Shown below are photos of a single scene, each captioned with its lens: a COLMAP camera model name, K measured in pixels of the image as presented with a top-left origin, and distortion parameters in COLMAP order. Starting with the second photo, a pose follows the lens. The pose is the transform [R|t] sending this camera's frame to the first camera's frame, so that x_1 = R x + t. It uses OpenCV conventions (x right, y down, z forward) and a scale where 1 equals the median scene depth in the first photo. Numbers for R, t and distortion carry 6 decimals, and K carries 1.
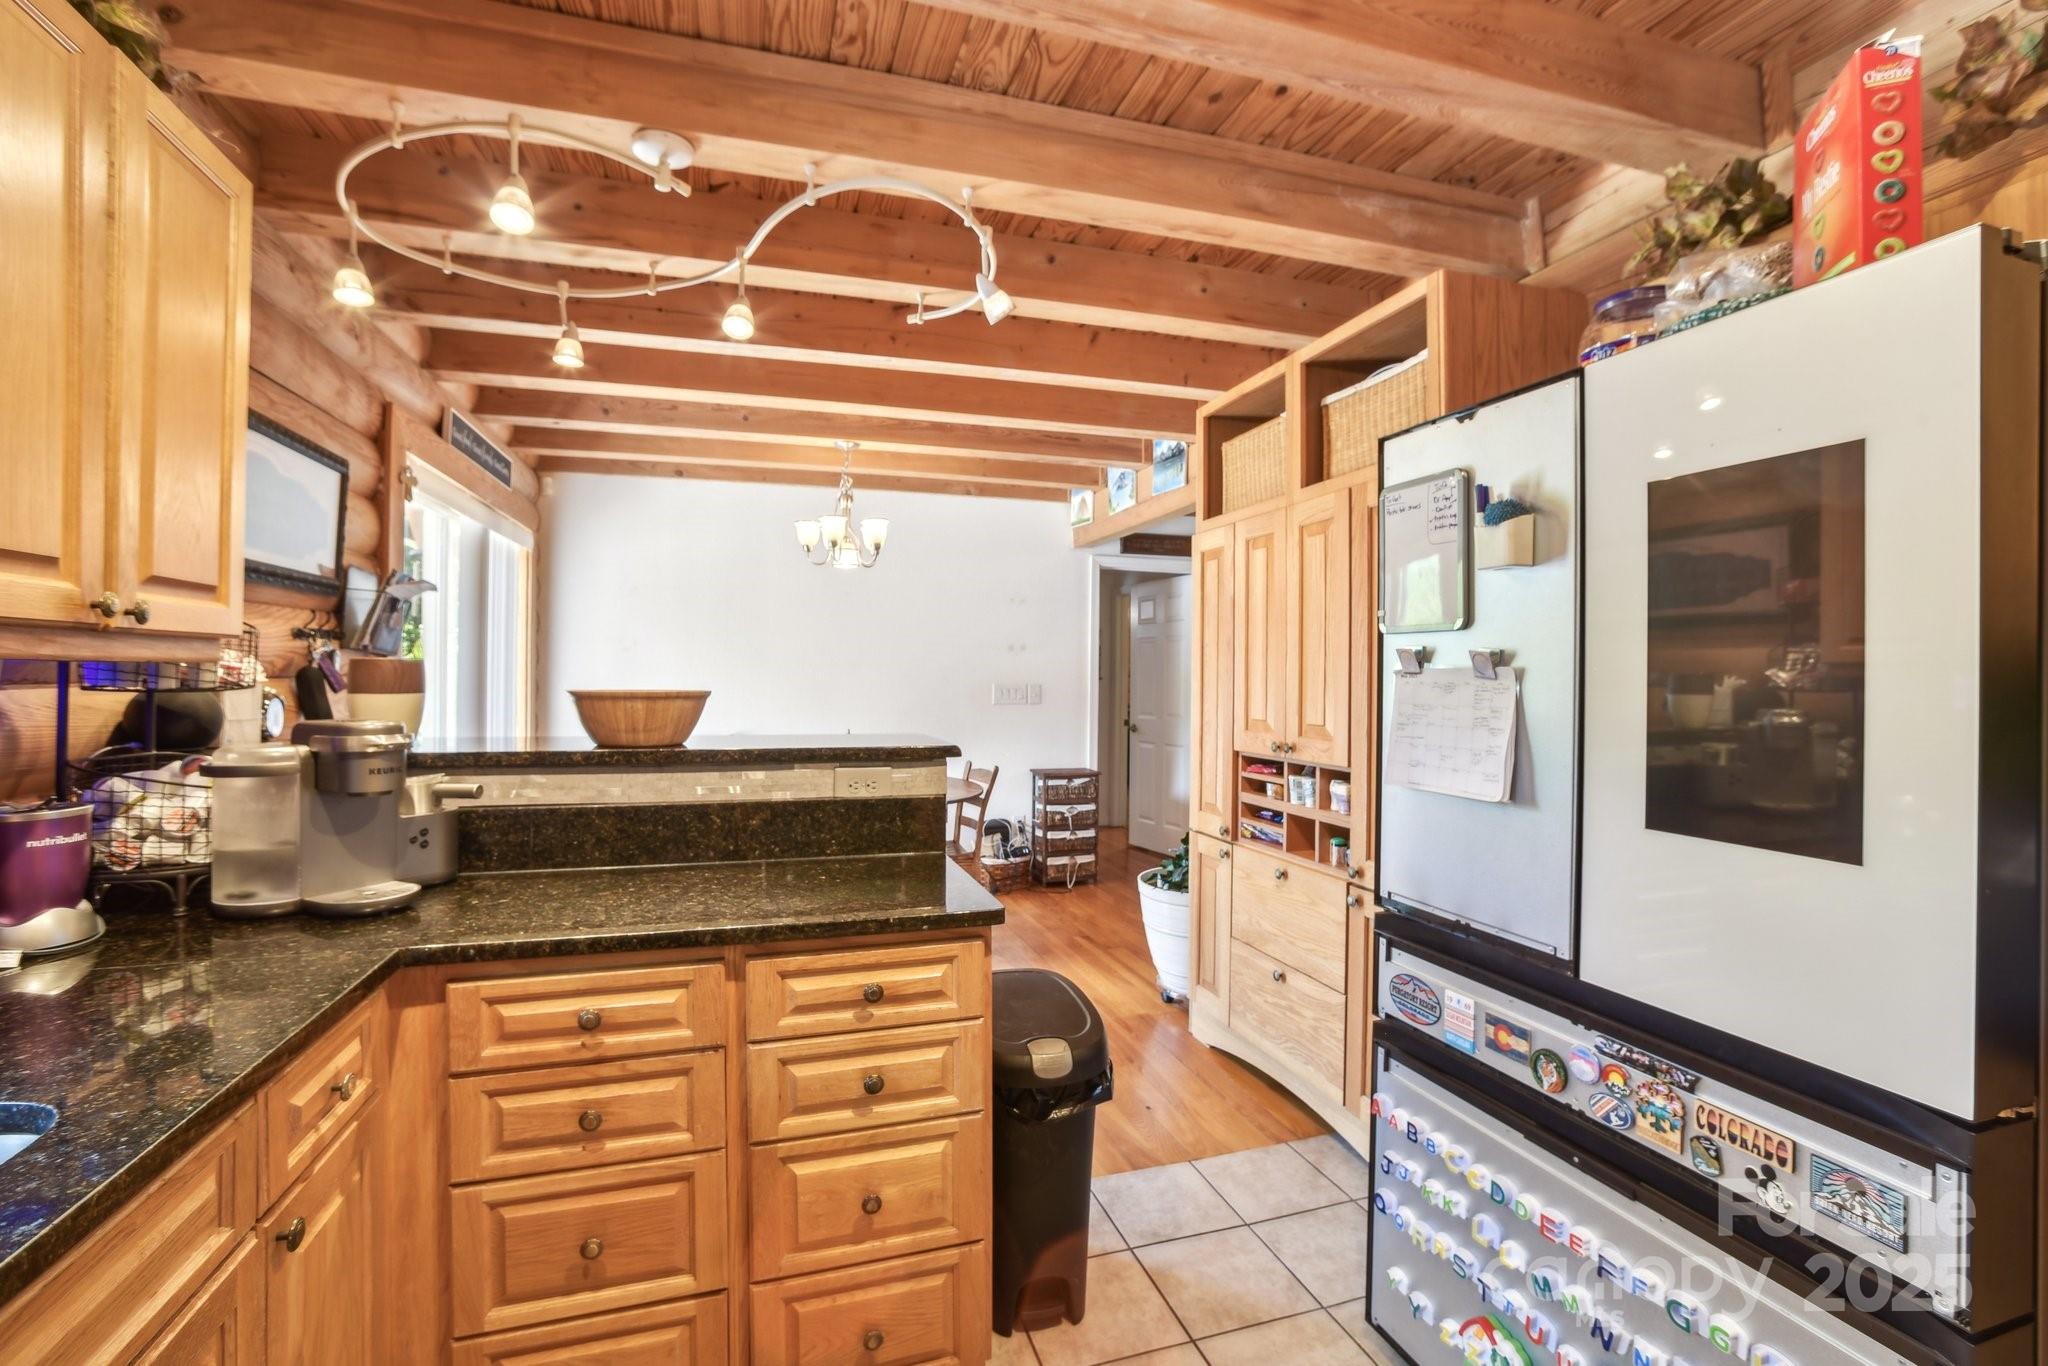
lens RADIAL K [[896.6, 0, 1043.1], [0, 896.6, 675.7], [0, 0, 1]] dist [-0.056997, 0.015832]
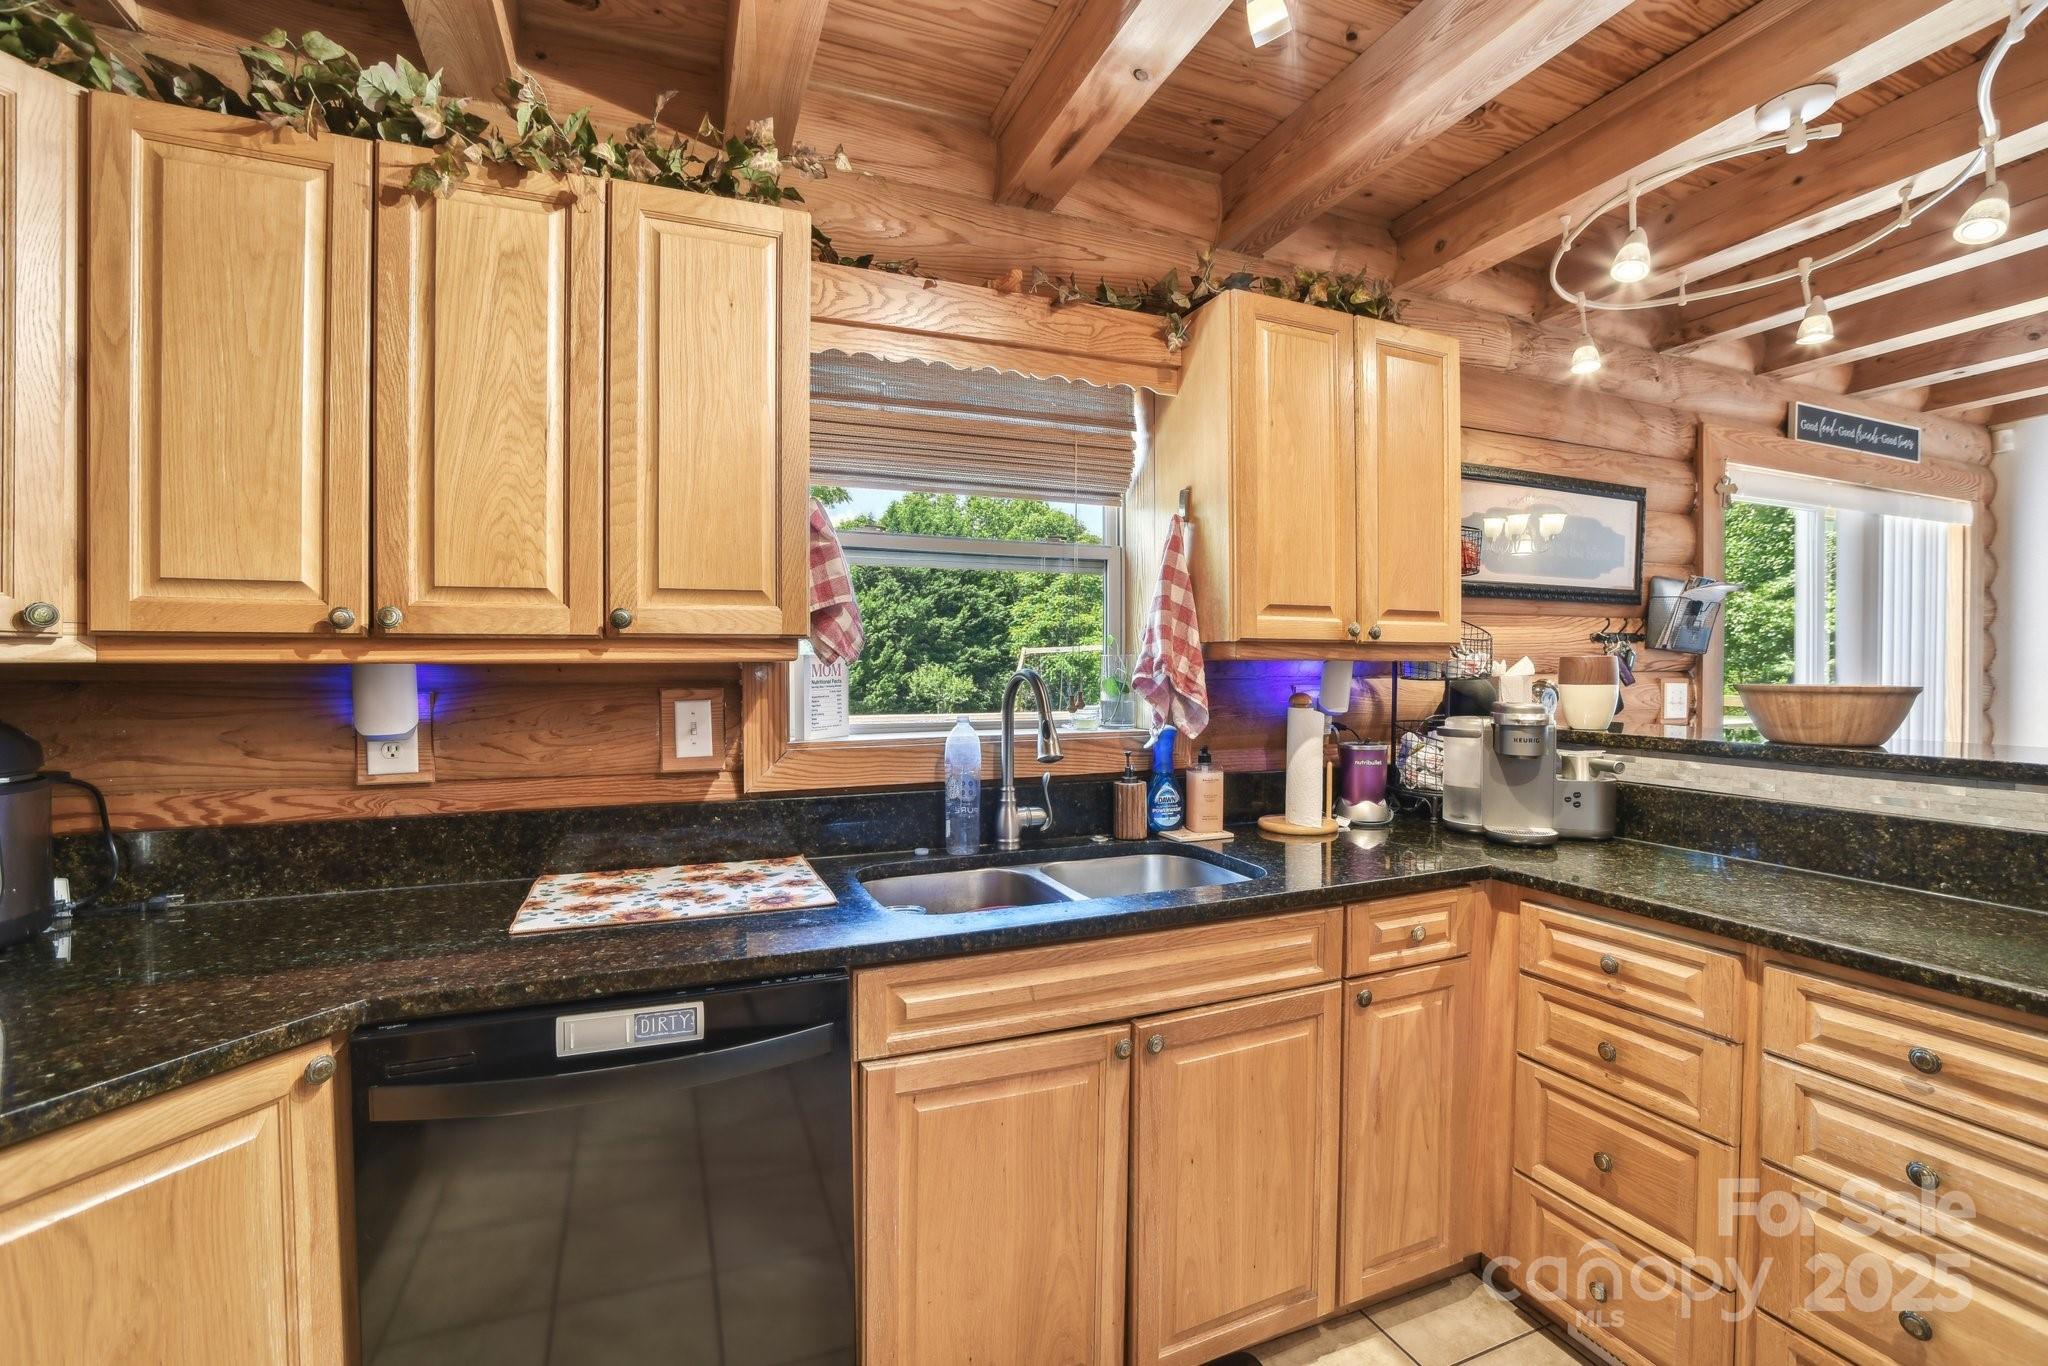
lens RADIAL K [[896.6, 0, 1034.0], [0, 896.6, 682.7], [0, 0, 1]] dist [-0.056997, 0.015832]
pose [[0.077155, 0.008243, -0.996985, 0.384127], [-0.001015, 0.999966, 0.008189, 0.007520], [0.997019, 0.000380, 0.077161, 0.102227]]
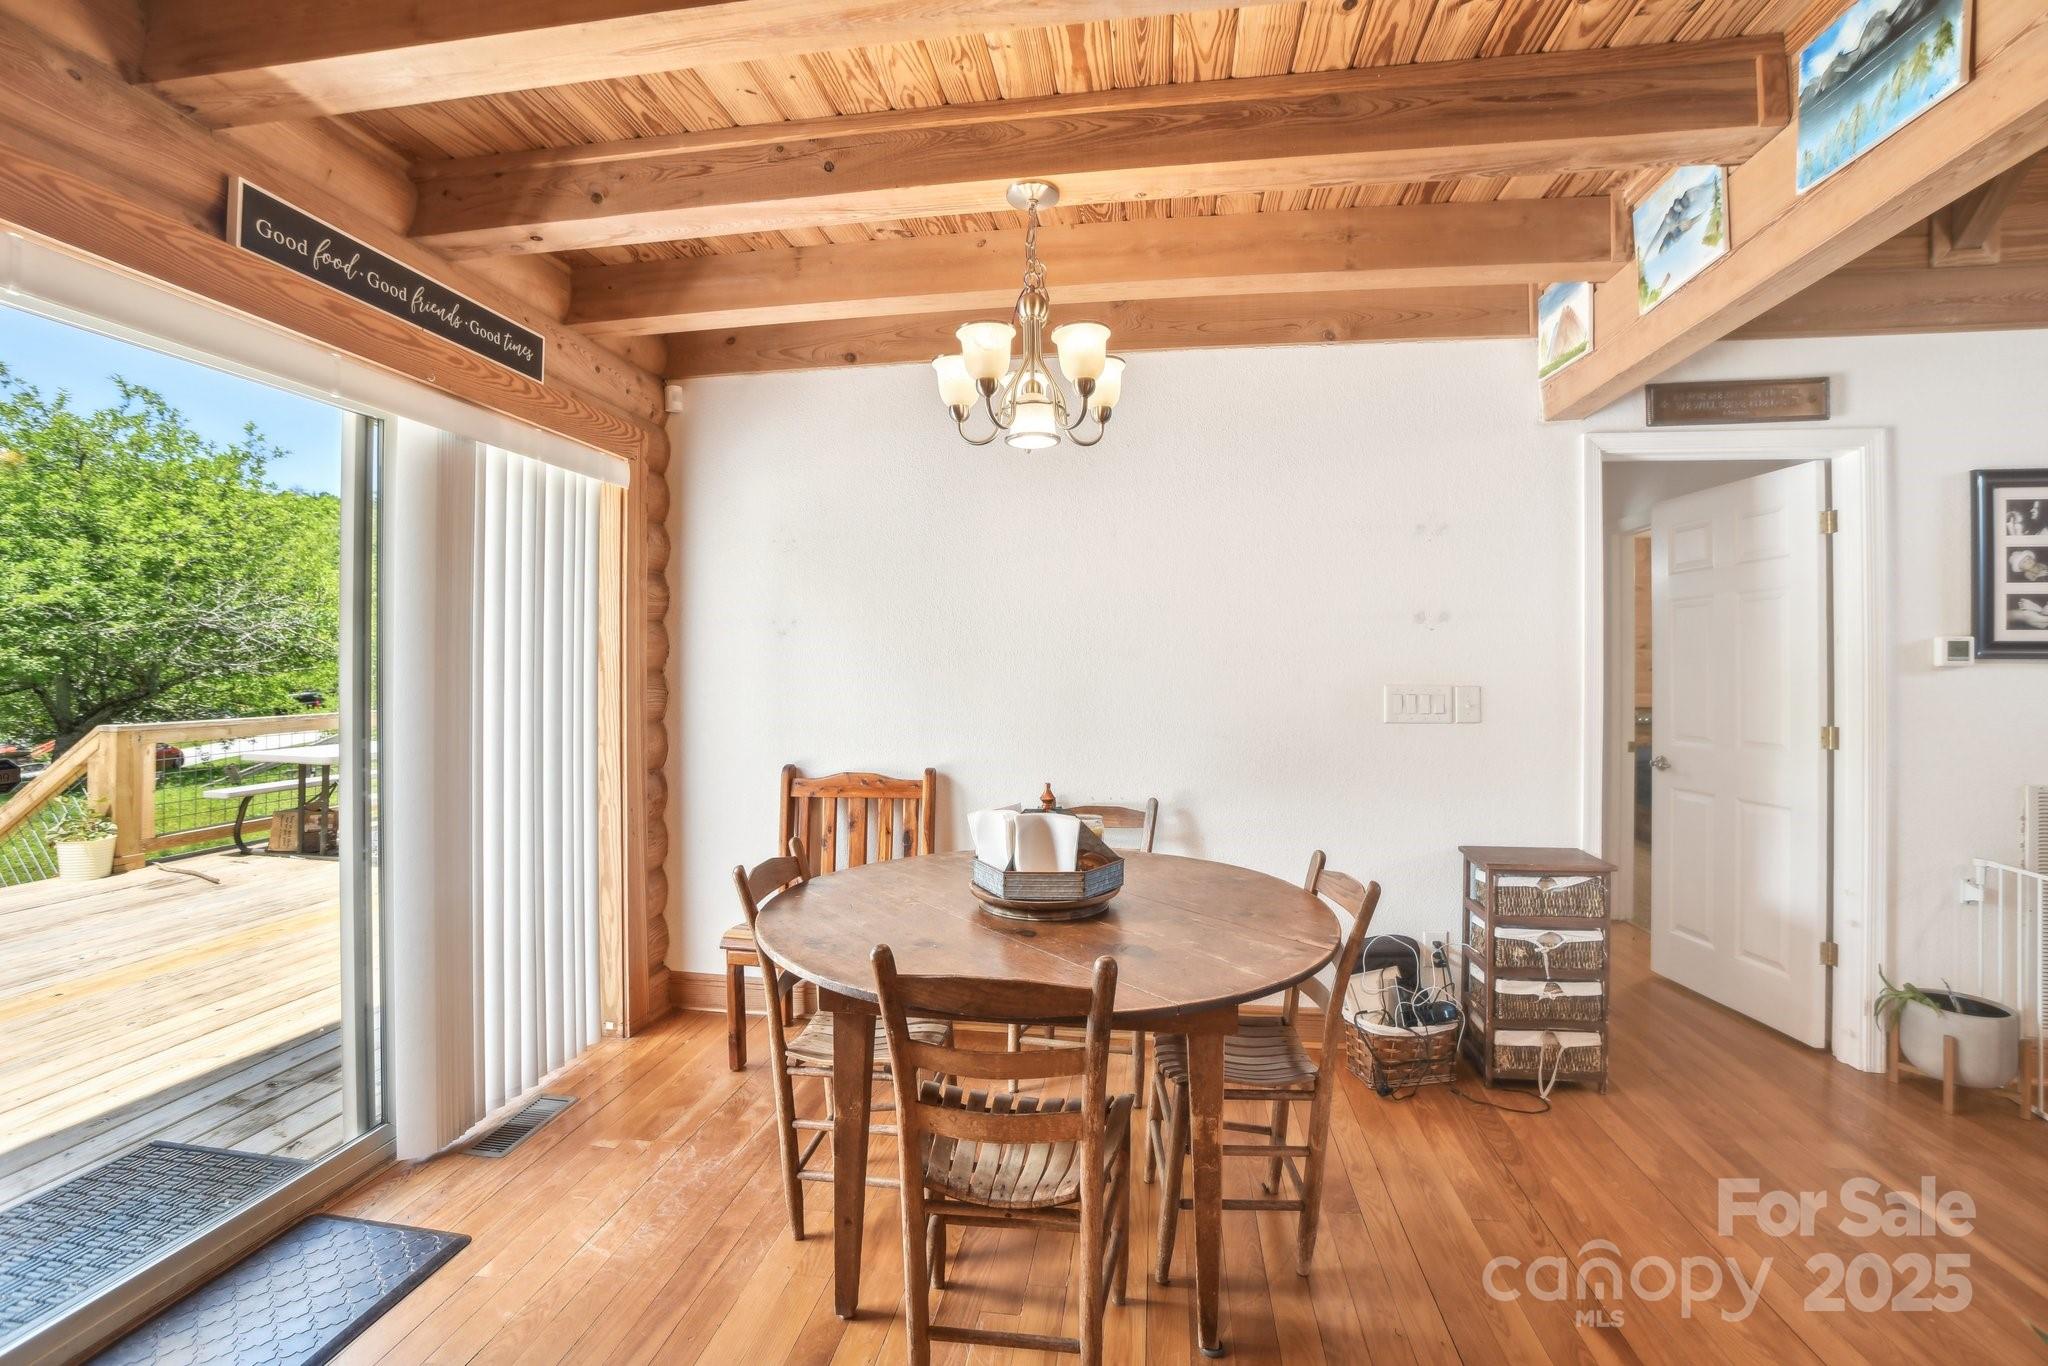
lens RADIAL K [[896.6, 0, 1032.0], [0, 896.6, 664.9], [0, 0, 1]] dist [-0.056997, 0.015832]
pose [[0.895605, -0.009984, -0.444738, -0.021594], [0.006935, 0.999940, -0.008482, -0.000129], [0.444796, 0.004513, 0.895620, 1.237272]]
